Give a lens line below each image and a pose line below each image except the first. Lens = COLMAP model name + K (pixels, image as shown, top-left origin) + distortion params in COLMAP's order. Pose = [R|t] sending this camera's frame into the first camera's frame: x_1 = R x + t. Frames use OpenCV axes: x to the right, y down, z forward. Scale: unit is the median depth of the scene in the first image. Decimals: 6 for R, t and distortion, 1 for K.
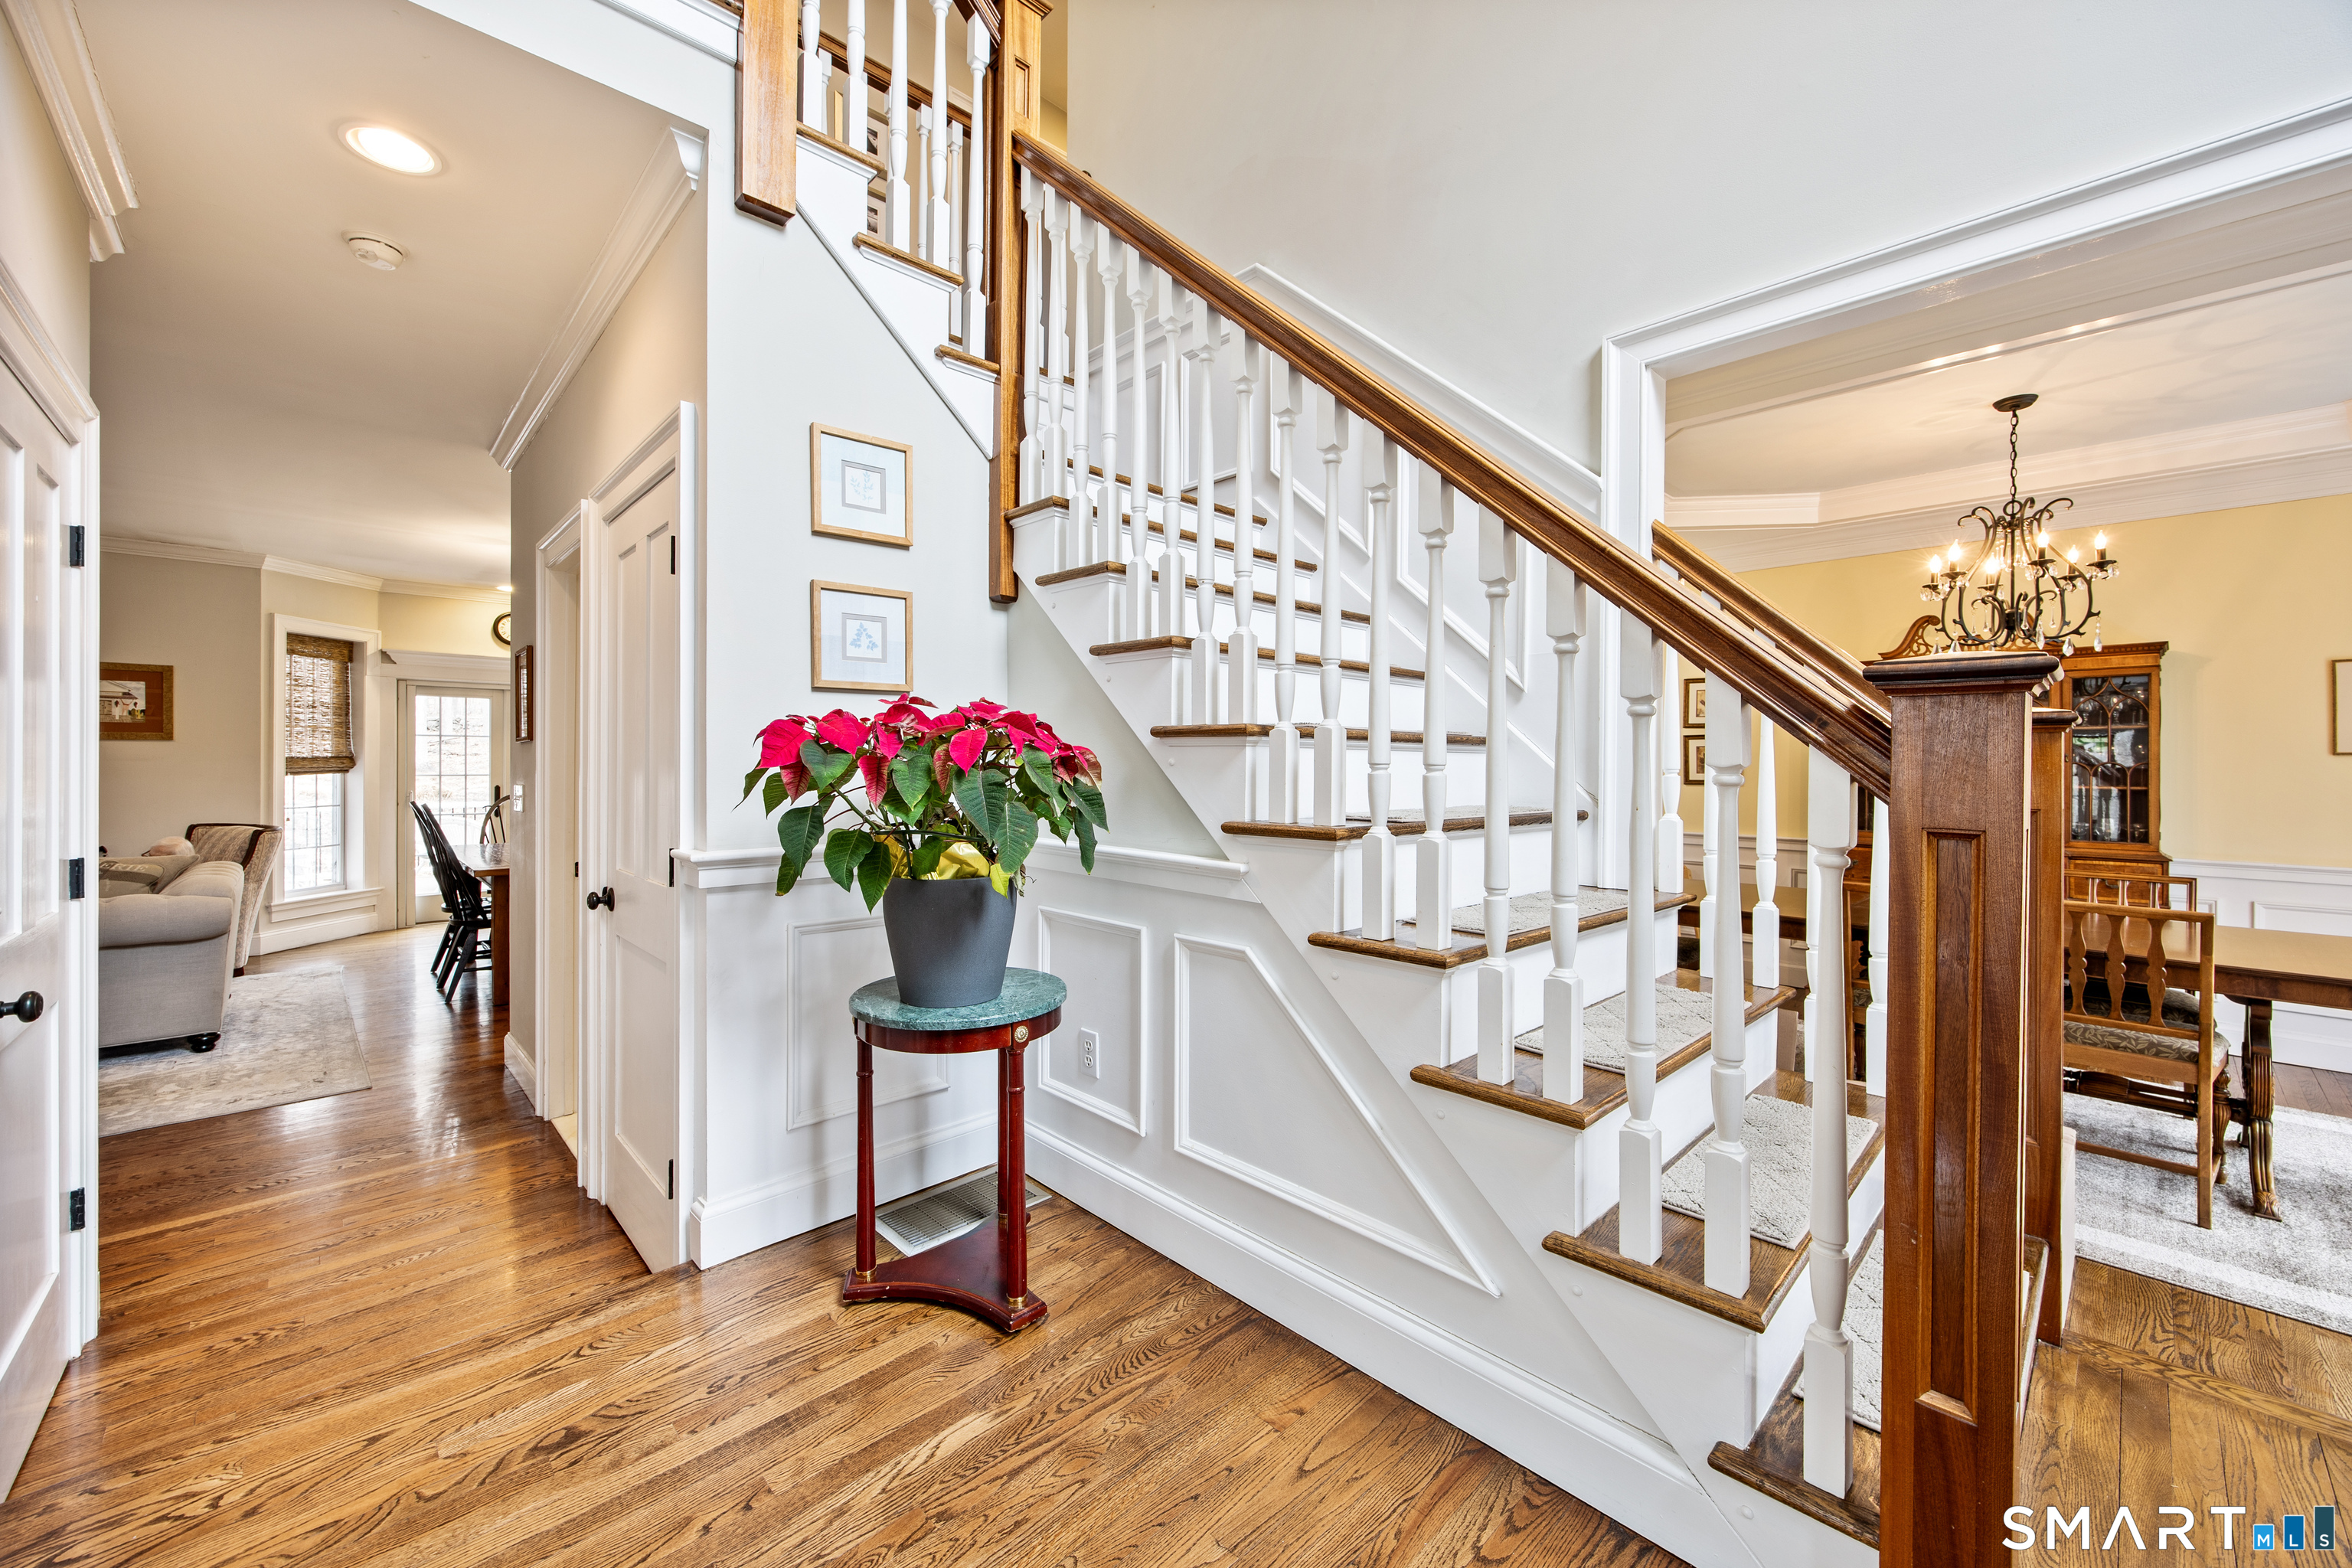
lens RADIAL K [[925.6, 0, 1175.1], [0, 925.6, 768.4], [0, 0, 1]] dist [-0.002604, -0.000298]
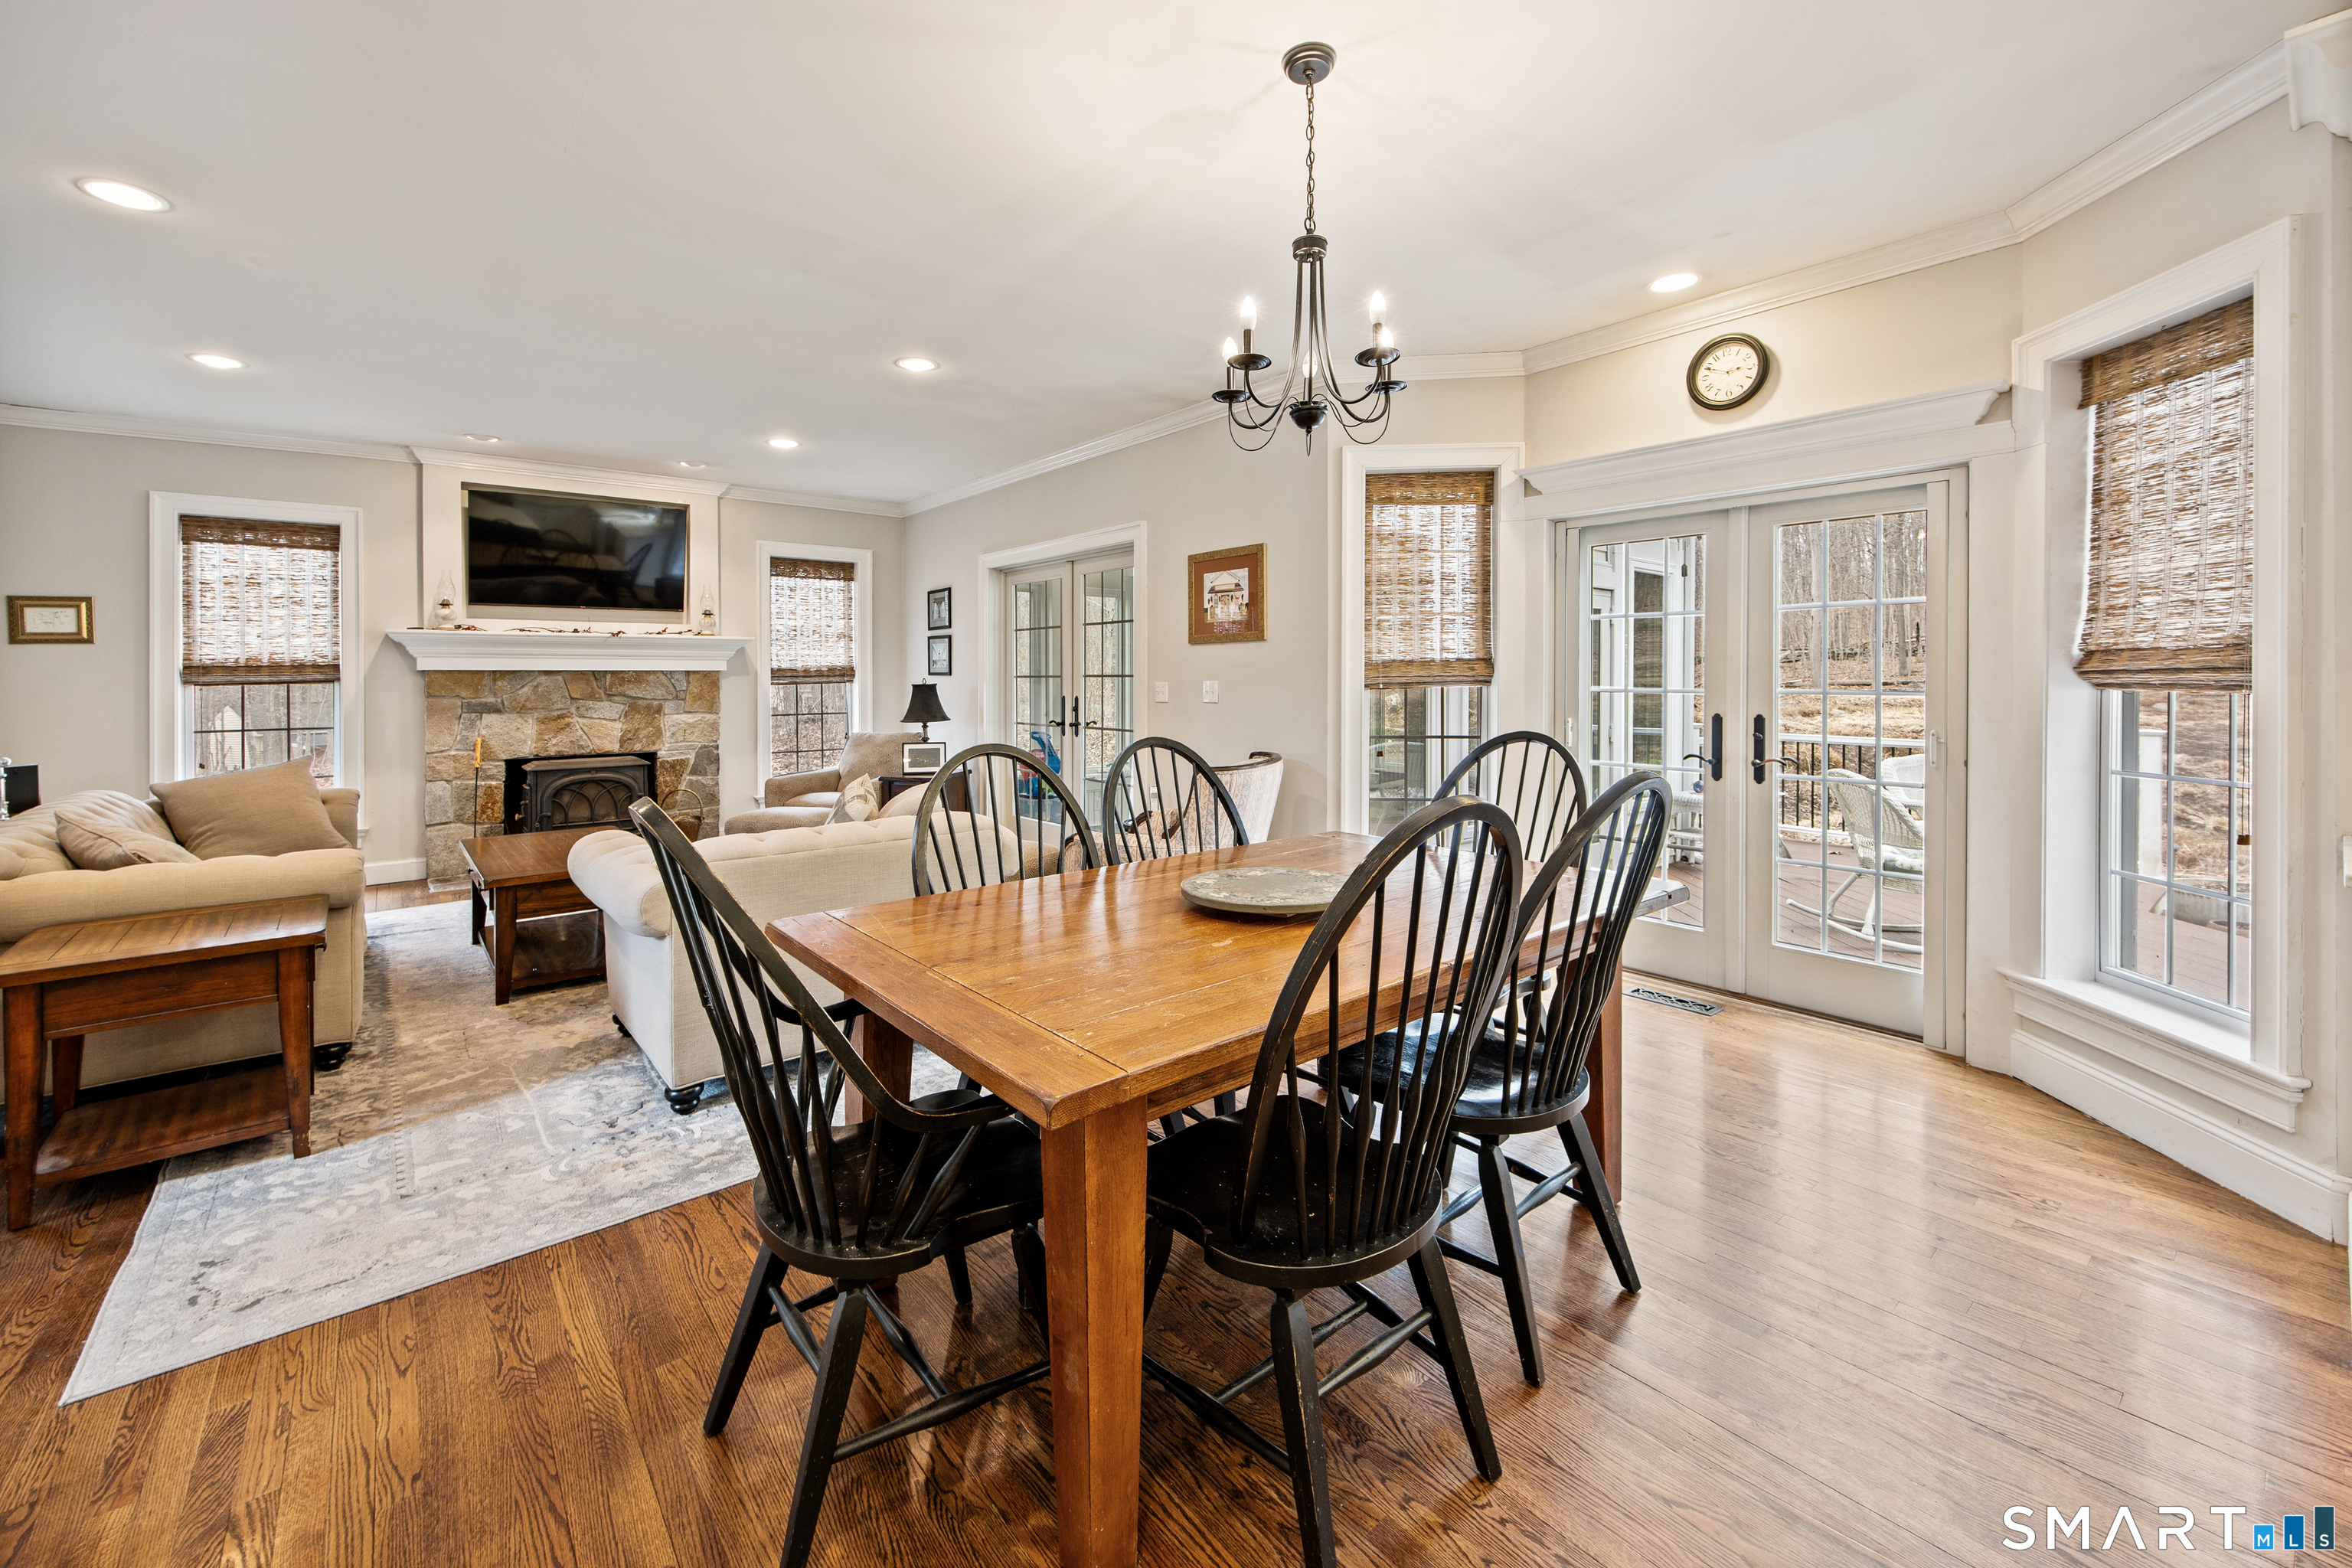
lens RADIAL K [[948.1, 0, 1164.6], [0, 948.1, 697.5], [0, 0, 1]] dist [0.001766, -0.000301]
pose [[-0.076077, 0.015424, -0.996983, -0.247392], [-0.000955, 0.999879, 0.015542, 0.004492], [0.997101, 0.002134, -0.076053, 0.841920]]
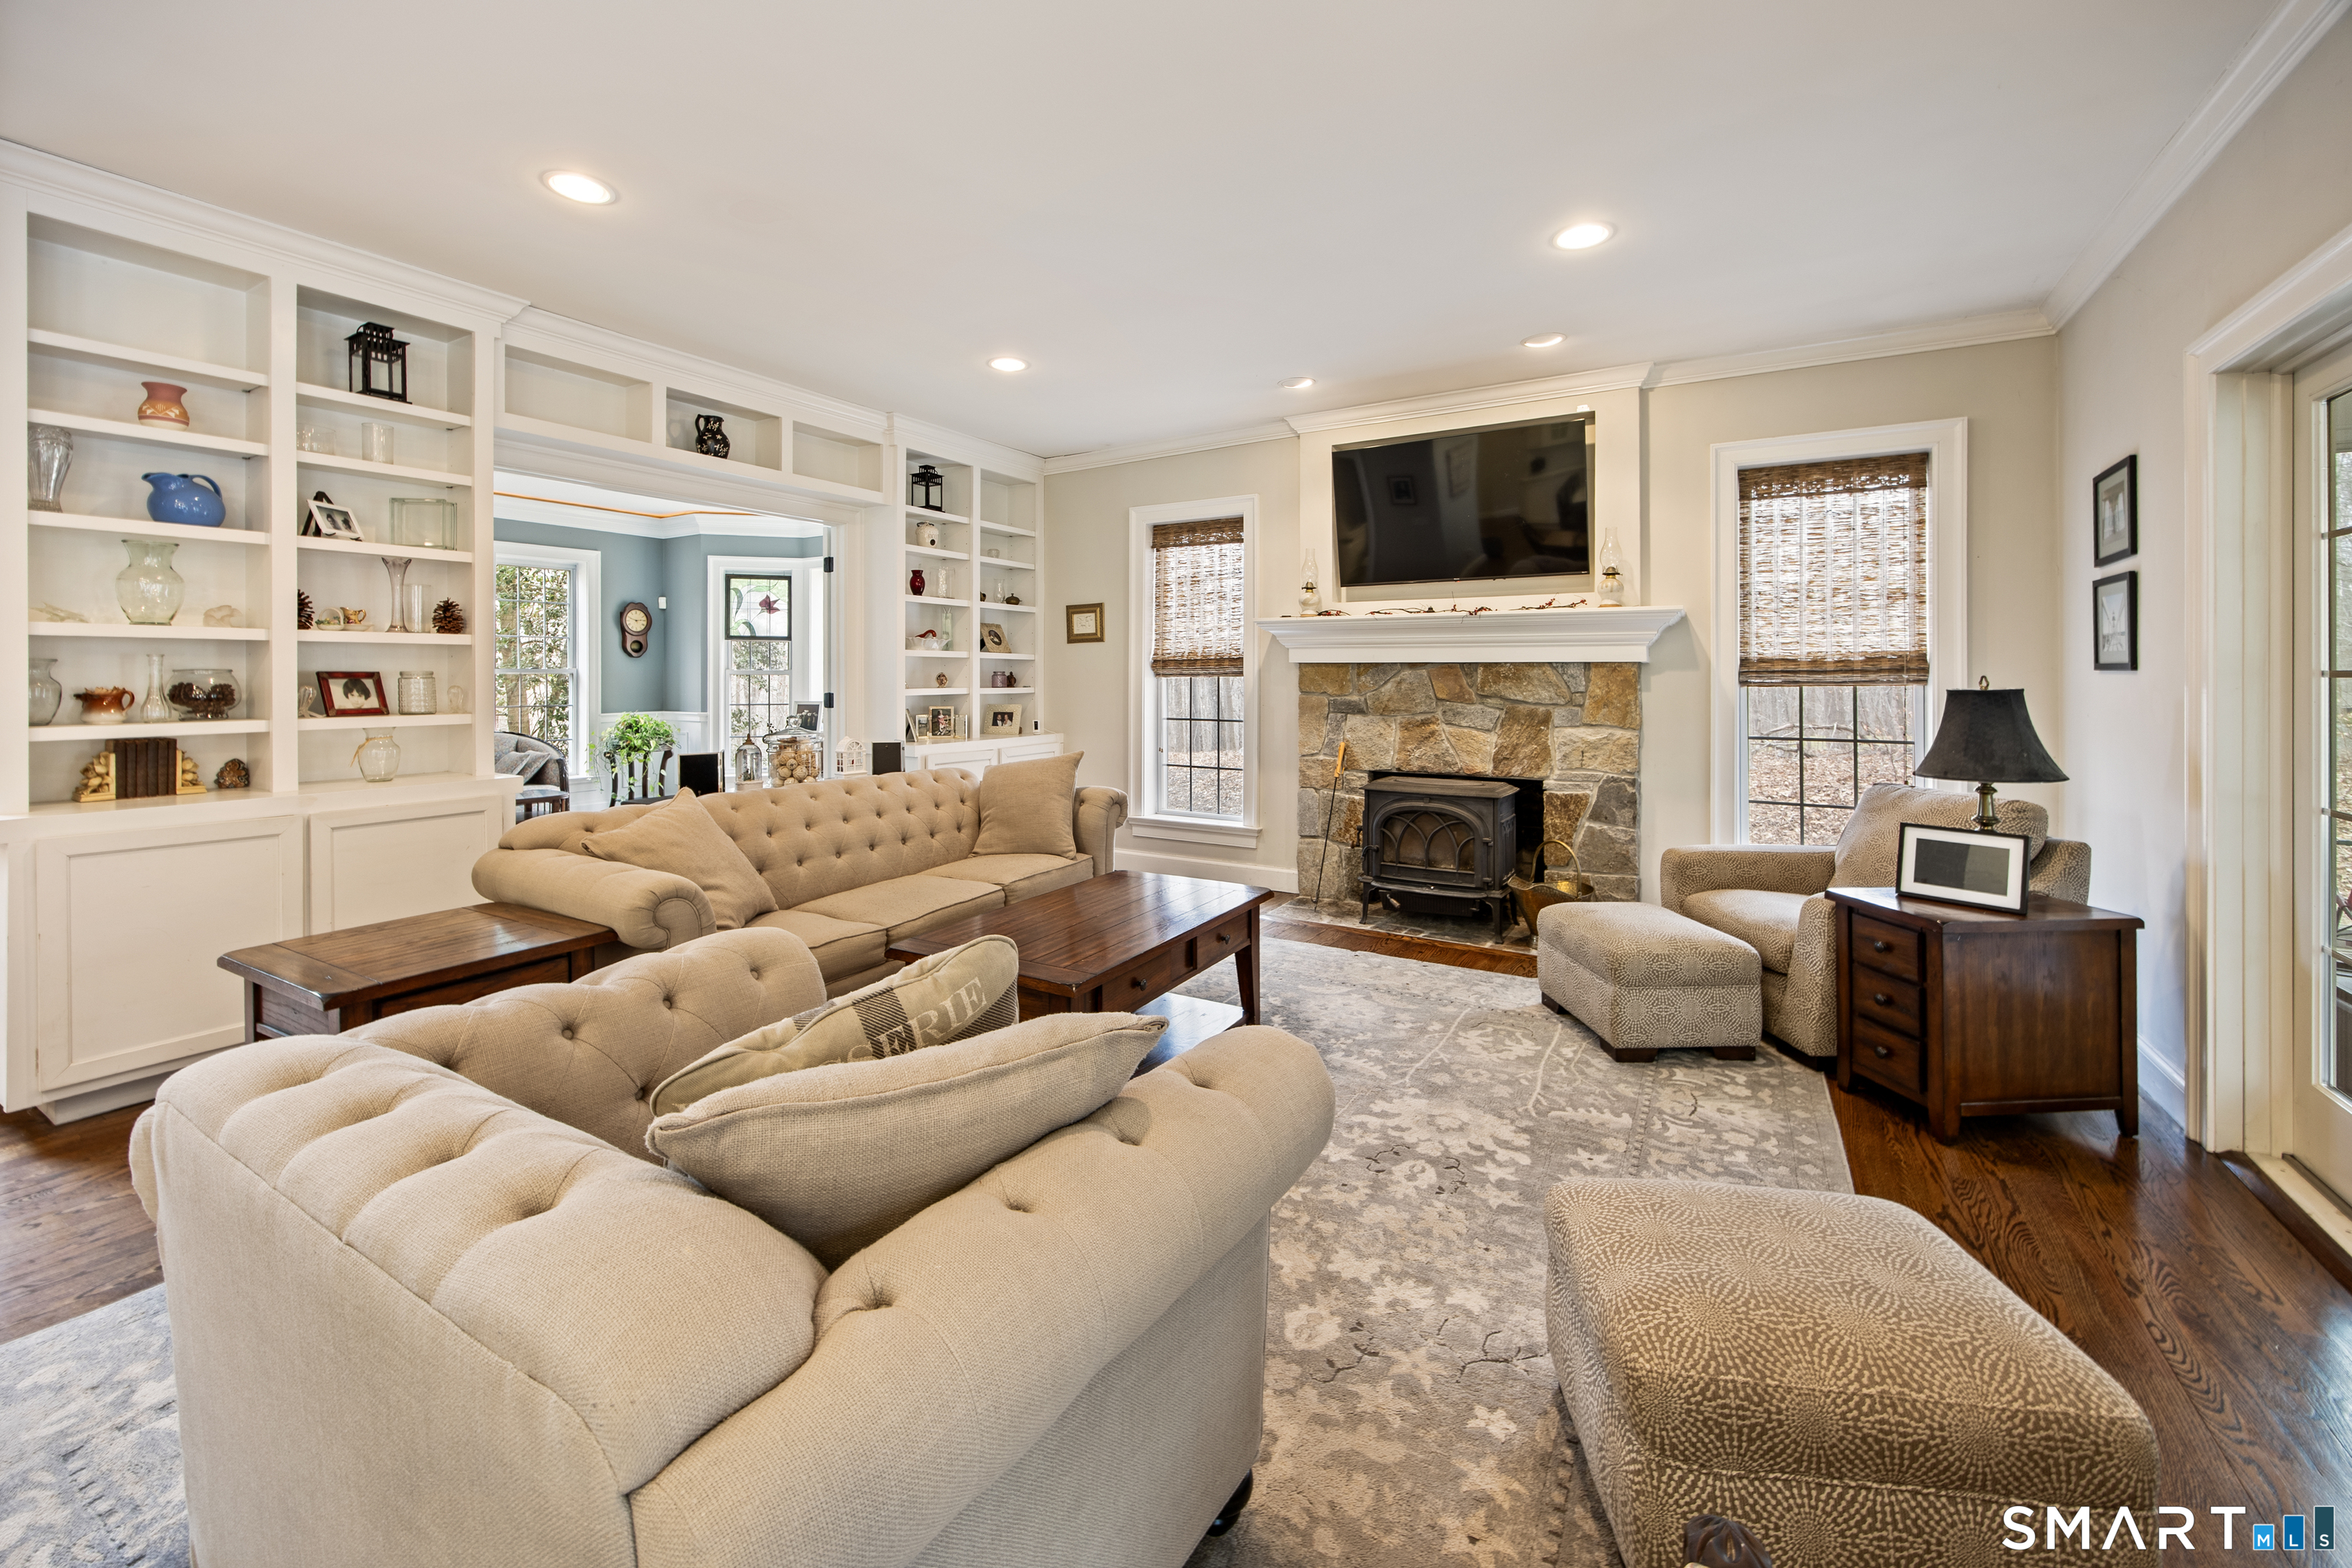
lens RADIAL K [[948.1, 0, 1185.7], [0, 948.1, 668.7], [0, 0, 1]] dist [0.001766, -0.000301]
pose [[-0.964471, -0.010779, -0.263969, -0.767285], [-0.010594, 0.999942, -0.002125, 0.001133], [0.263976, 0.000747, -0.964529, 0.827217]]
